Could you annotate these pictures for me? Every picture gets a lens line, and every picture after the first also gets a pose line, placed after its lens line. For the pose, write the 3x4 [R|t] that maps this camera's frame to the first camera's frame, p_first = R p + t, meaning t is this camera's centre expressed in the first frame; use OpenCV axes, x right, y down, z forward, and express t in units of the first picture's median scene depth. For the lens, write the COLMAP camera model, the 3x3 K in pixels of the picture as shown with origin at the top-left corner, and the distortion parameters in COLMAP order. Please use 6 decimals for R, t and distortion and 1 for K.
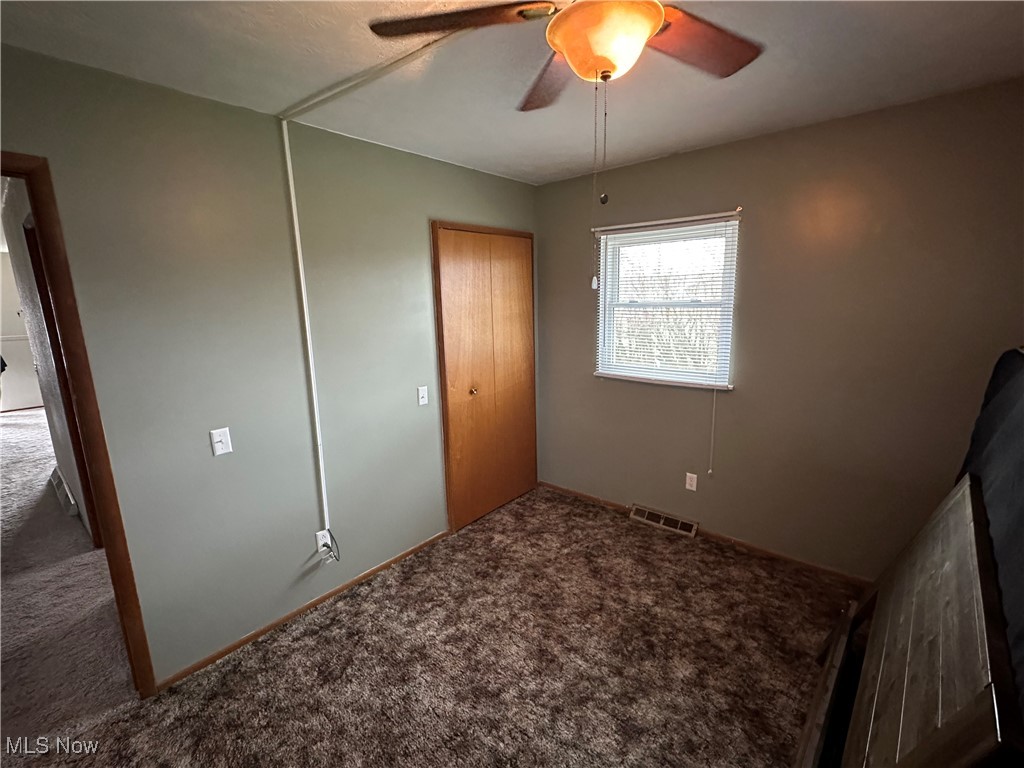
lens RADIAL K [[455.5, 0, 514.9], [0, 455.5, 387.3], [0, 0, 1]] dist [0.001161, 0.000260]
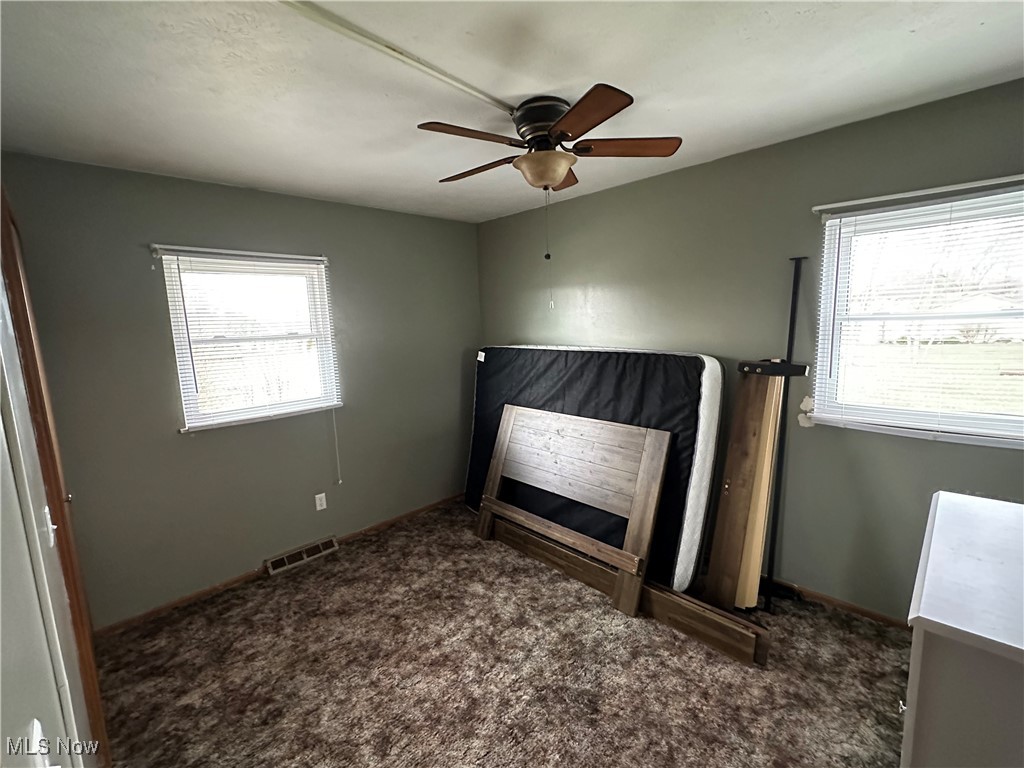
lens RADIAL K [[455.5, 0, 508.7], [0, 455.5, 386.0], [0, 0, 1]] dist [0.001161, 0.000260]
pose [[0.077226, -0.120799, 0.989669, -0.687817], [0.233594, 0.967196, 0.099828, -0.065435], [-0.969263, 0.223472, 0.102910, 0.474002]]
